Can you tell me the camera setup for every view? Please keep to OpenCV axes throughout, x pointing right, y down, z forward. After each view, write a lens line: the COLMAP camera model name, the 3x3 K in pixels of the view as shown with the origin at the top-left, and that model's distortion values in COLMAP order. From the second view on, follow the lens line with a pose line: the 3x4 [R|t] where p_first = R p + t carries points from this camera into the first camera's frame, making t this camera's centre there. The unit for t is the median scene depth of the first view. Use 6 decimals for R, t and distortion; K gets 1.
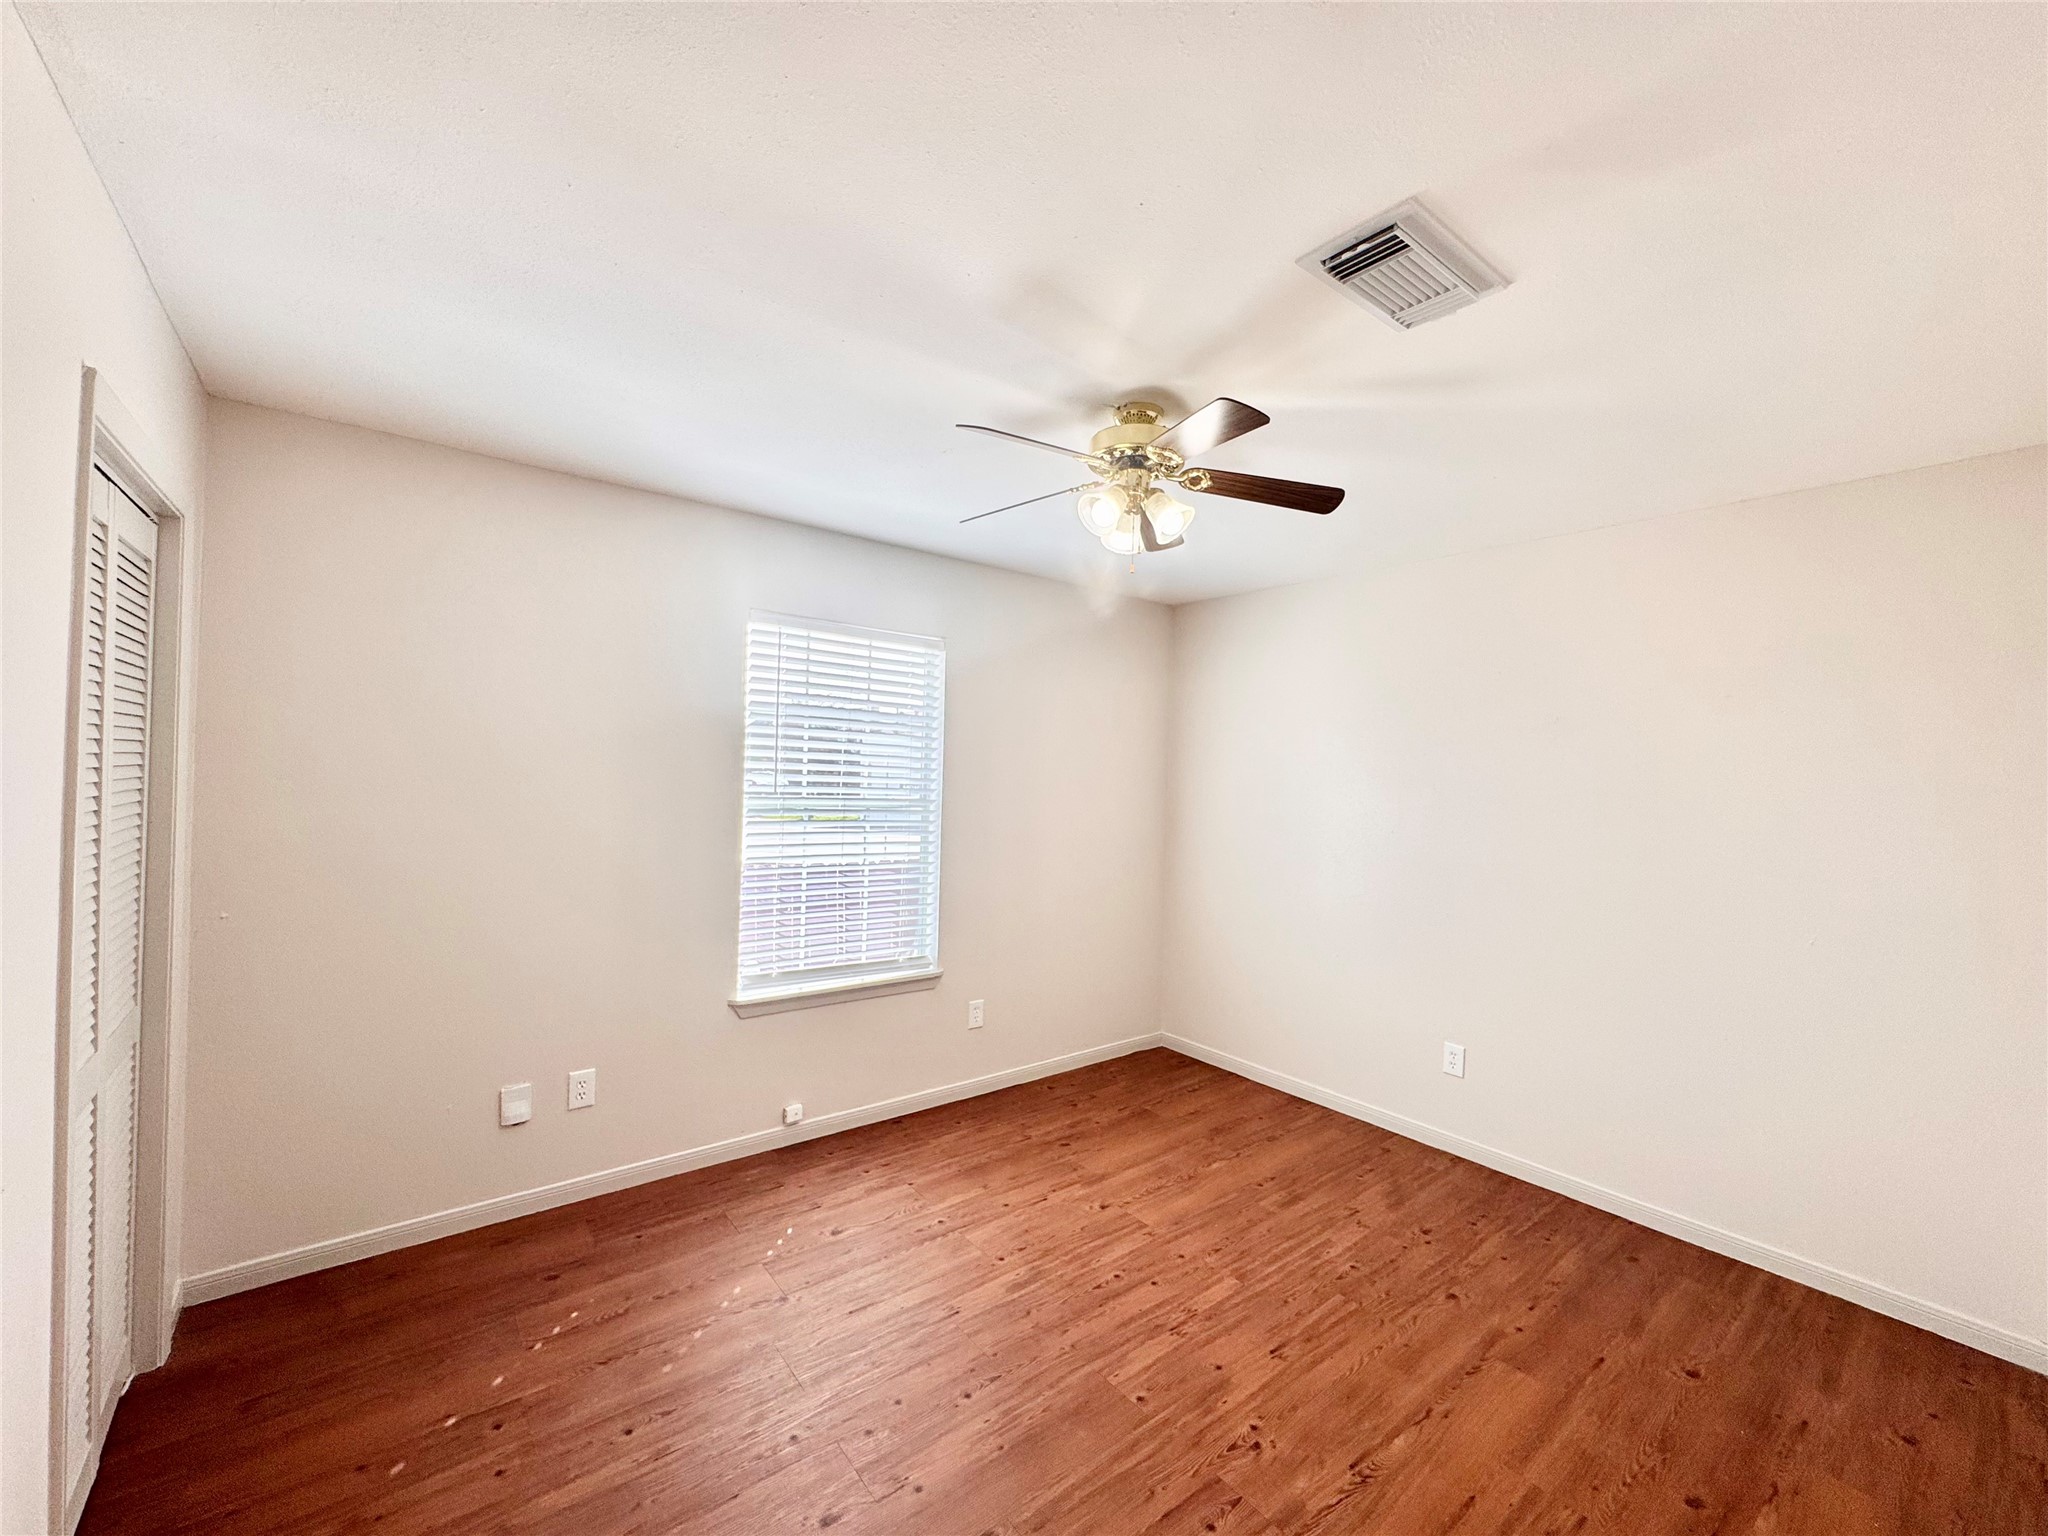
lens RADIAL K [[818.1, 0, 1015.4], [0, 818.1, 754.0], [0, 0, 1]] dist [-0.000273, -0.001158]
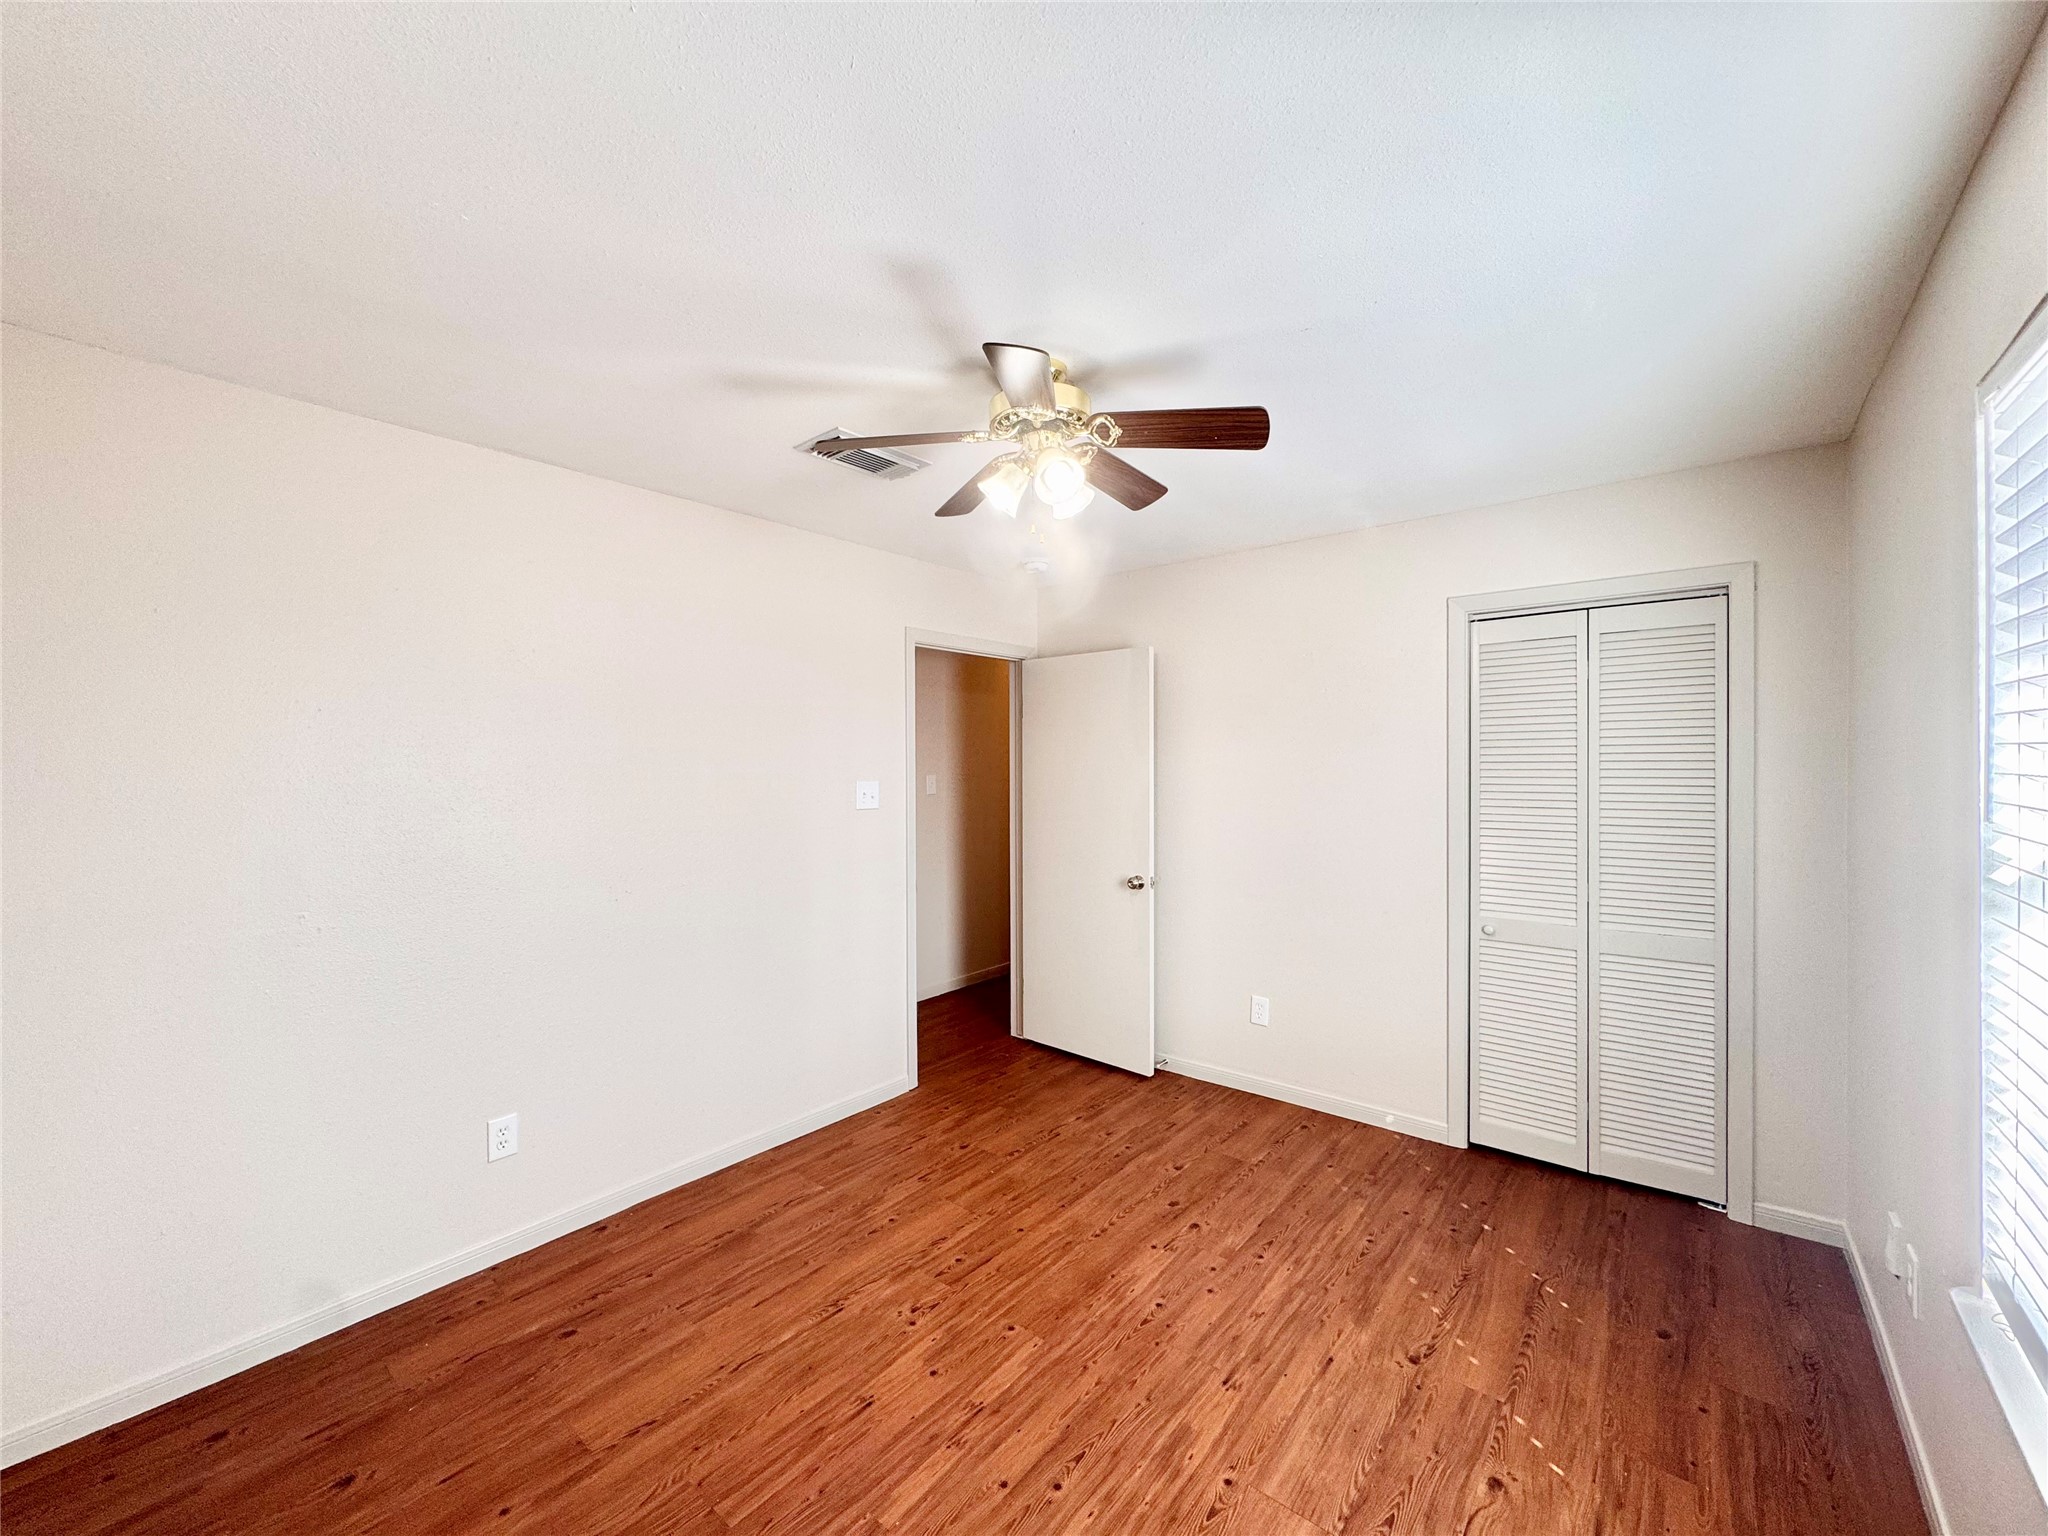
lens RADIAL K [[818.1, 0, 1024.3], [0, 818.1, 767.7], [0, 0, 1]] dist [-0.000273, -0.001158]
pose [[-0.975350, -0.018788, -0.219862, 0.361795], [-0.012952, 0.999525, -0.027956, 0.065929], [0.220283, -0.024419, -0.975130, 1.936696]]
